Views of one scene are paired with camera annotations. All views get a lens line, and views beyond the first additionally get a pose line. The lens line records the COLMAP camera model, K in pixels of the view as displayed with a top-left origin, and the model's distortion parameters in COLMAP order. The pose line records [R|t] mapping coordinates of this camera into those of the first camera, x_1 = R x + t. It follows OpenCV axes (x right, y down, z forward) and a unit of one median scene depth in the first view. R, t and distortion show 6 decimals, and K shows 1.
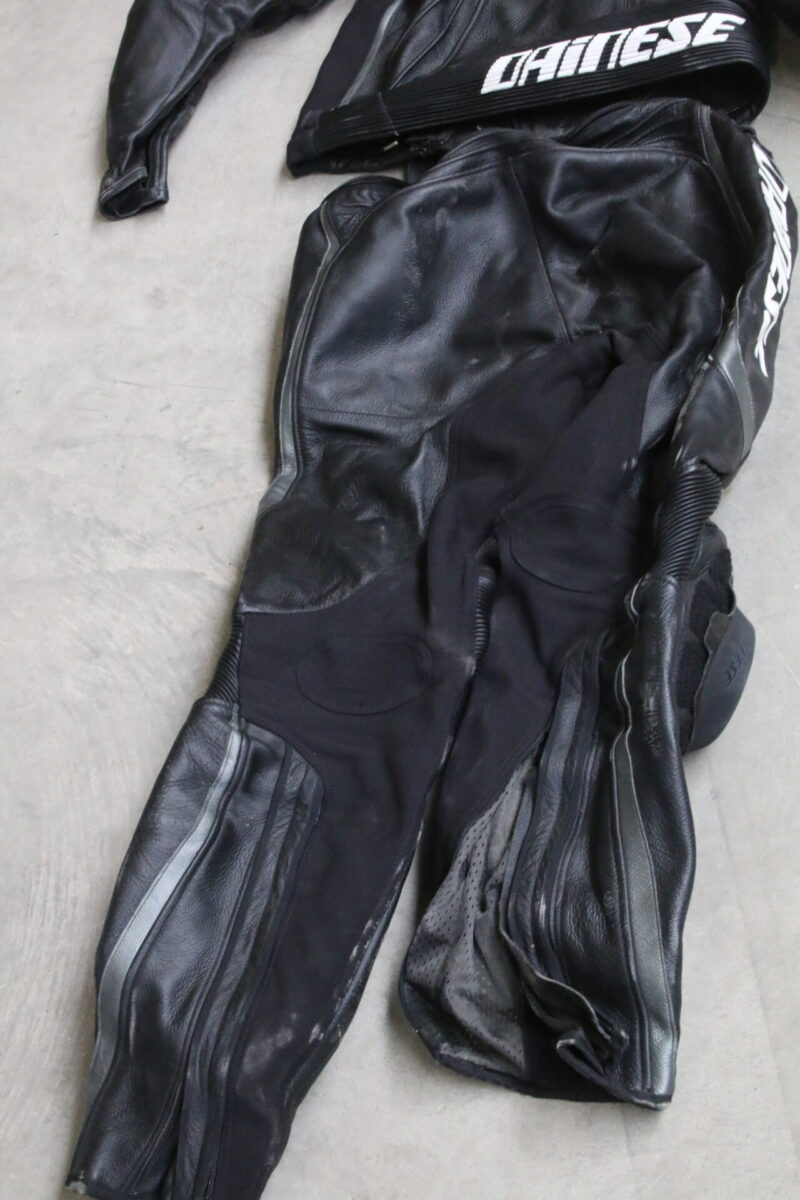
lens RADIAL K [[2159.3, 0, 396.1], [0, 2159.3, 601.7], [0, 0, 1]] dist [0.038753, 0.000000]
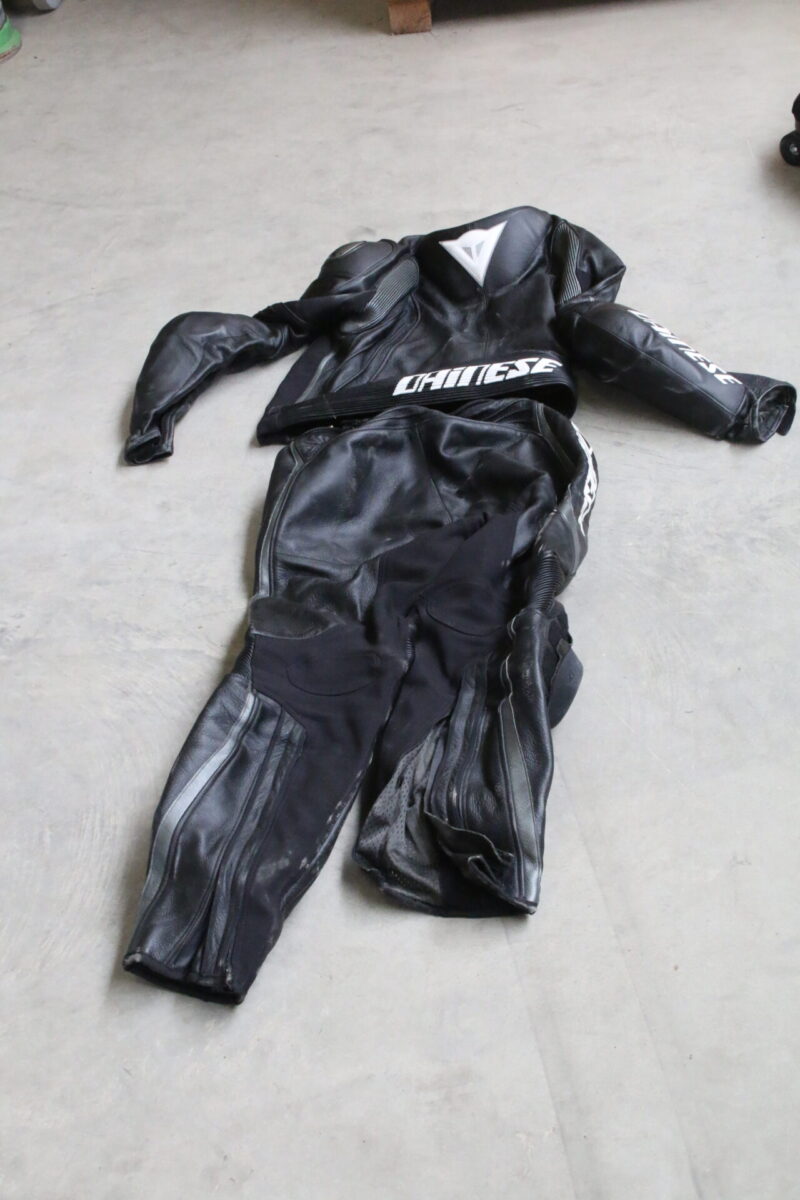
lens RADIAL K [[1877.3, 0, 401.9], [0, 1877.3, 600.4], [0, 0, 1]] dist [-0.006160, 0.000000]
pose [[0.985170, 0.097999, 0.140839, -0.138017], [-0.050581, 0.950240, -0.307384, 0.339430], [-0.163954, 0.295702, 0.941105, -0.241443]]
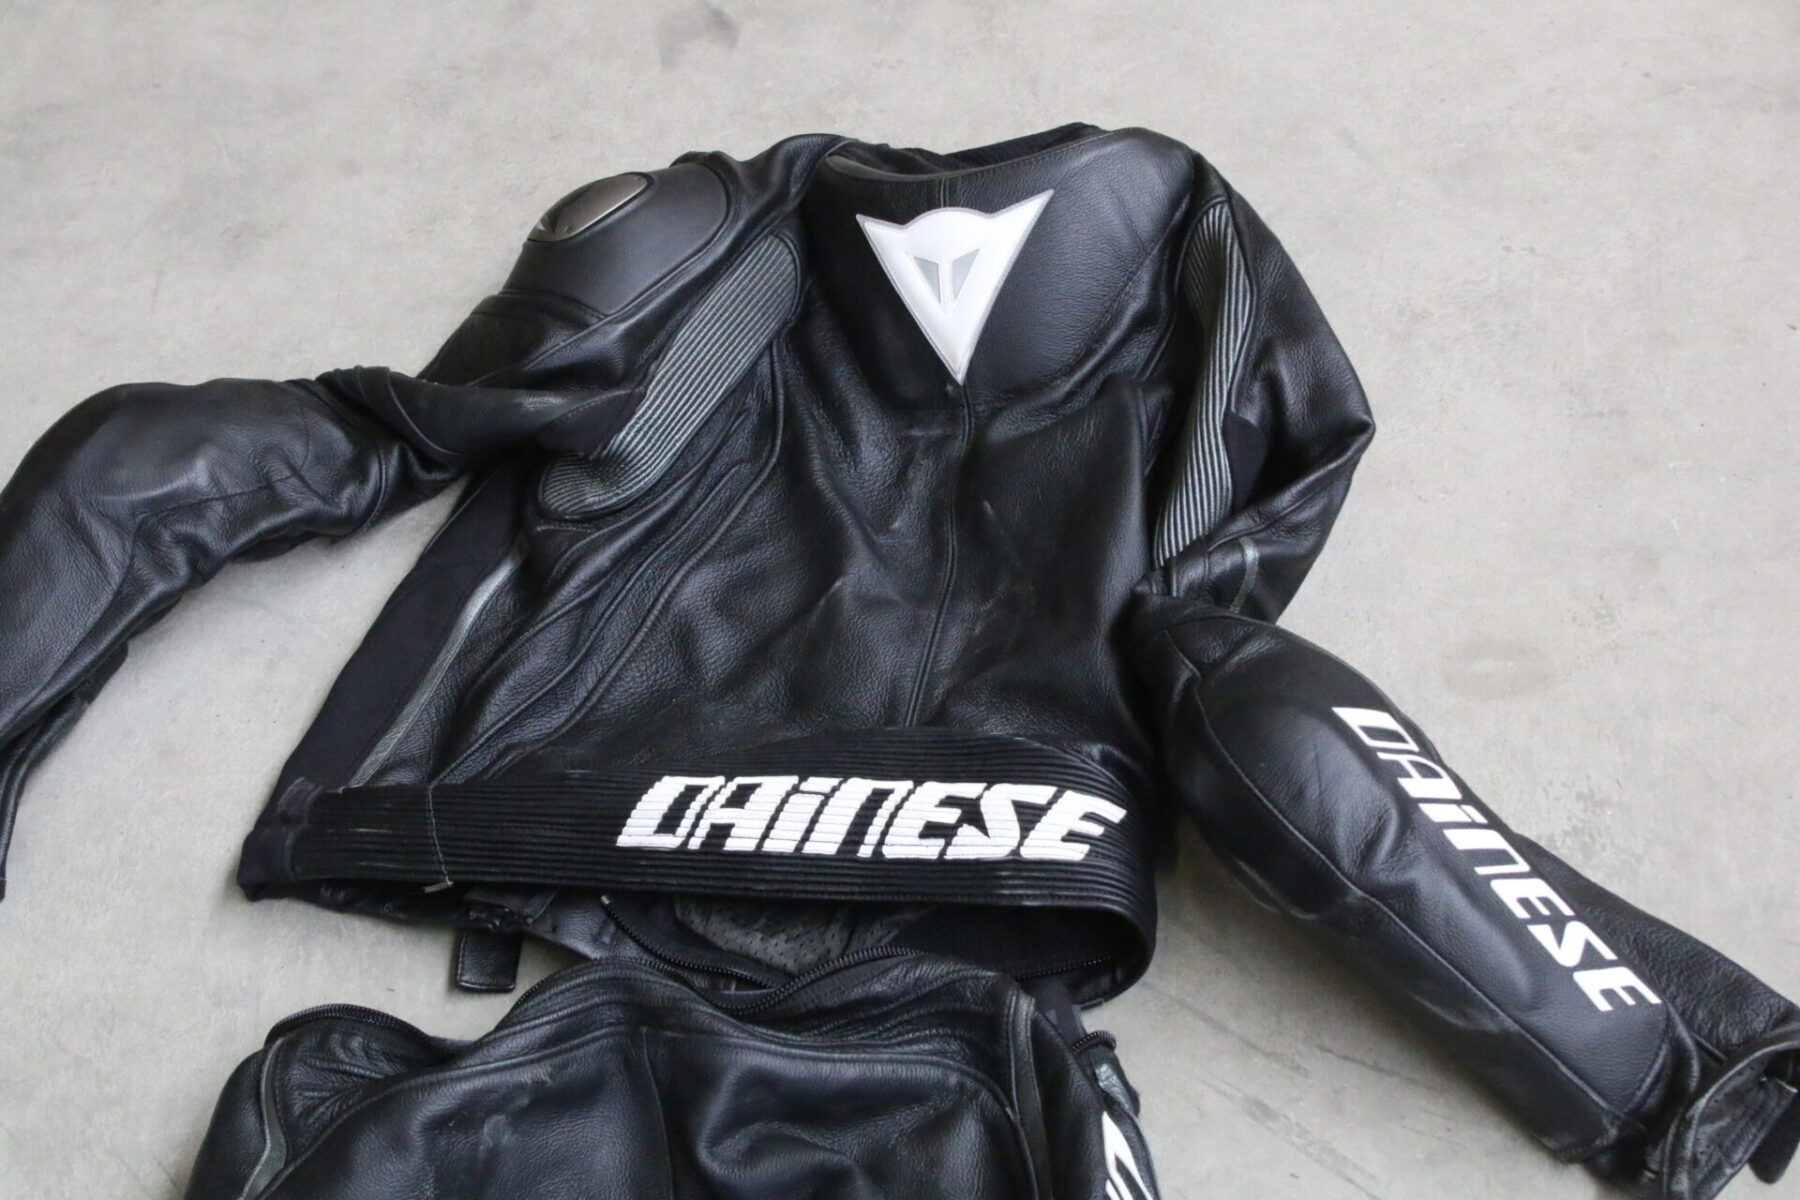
lens RADIAL K [[3238.9, 0, 892.5], [0, 3238.9, 596.5], [0, 0, 1]] dist [0.038753, 0.000000]
pose [[0.984676, 0.145030, 0.096852, 0.021624], [-0.140914, 0.988852, -0.048108, -0.282570], [-0.102749, 0.033723, 0.994136, 0.224696]]
